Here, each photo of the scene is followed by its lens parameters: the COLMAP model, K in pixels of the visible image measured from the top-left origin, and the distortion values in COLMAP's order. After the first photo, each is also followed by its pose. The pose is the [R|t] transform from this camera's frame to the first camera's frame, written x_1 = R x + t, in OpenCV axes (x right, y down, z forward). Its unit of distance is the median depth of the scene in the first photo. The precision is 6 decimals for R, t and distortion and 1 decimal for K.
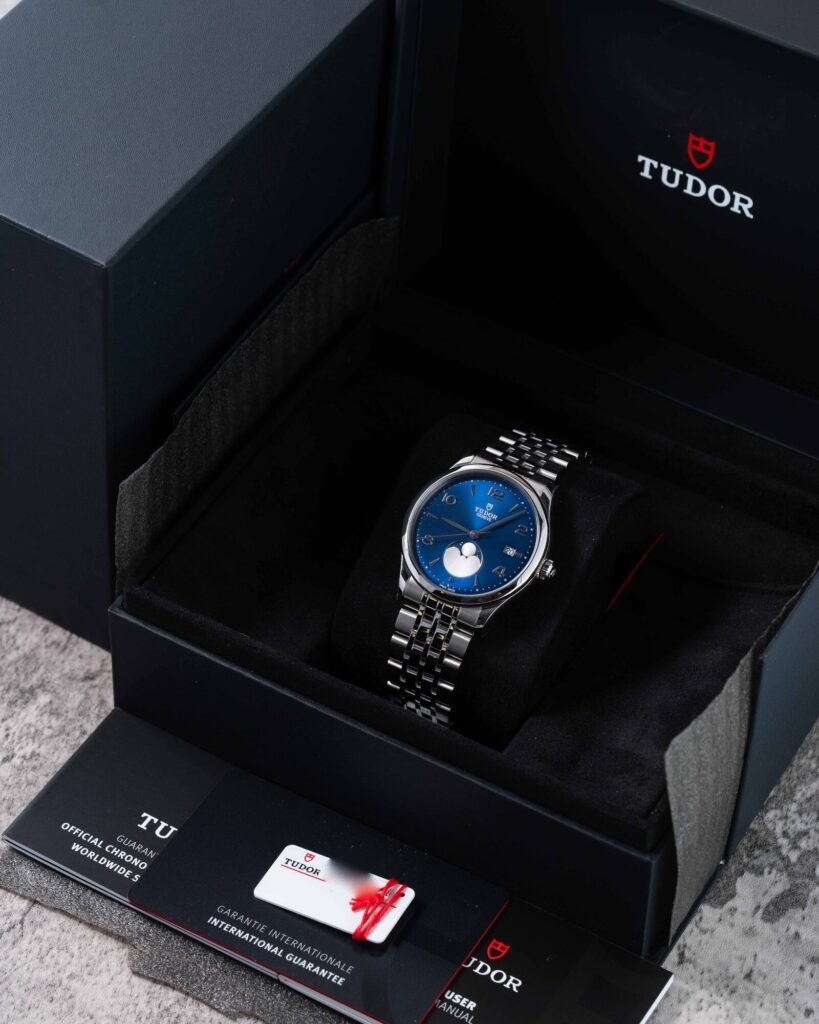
lens RADIAL K [[3962.2, 0, 409.5], [0, 3962.2, 512.0], [0, 0, 1]] dist [-0.031432, -0.717527]
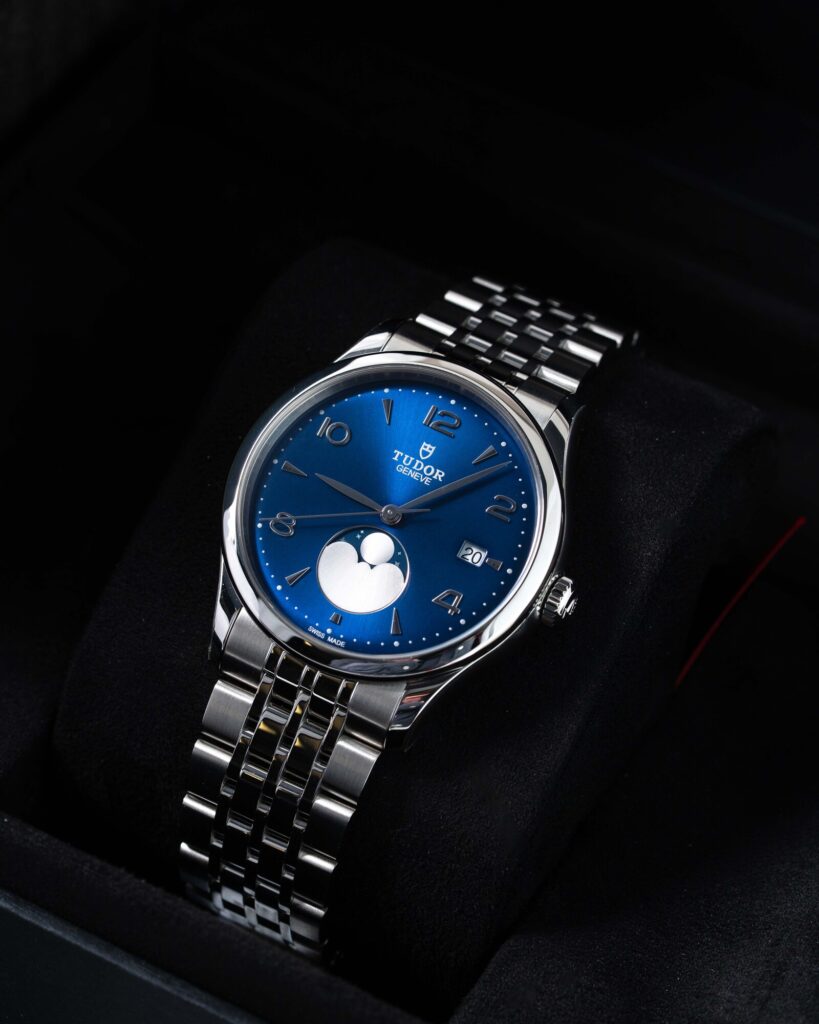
lens RADIAL K [[3962.2, 0, 409.5], [0, 3962.2, 512.0], [0, 0, 1]] dist [-0.031432, -0.717527]
pose [[0.997120, 0.022522, 0.072419, -0.013001], [-0.024143, 0.999476, 0.021581, -0.003966], [-0.071895, -0.023267, 0.997141, 0.566155]]
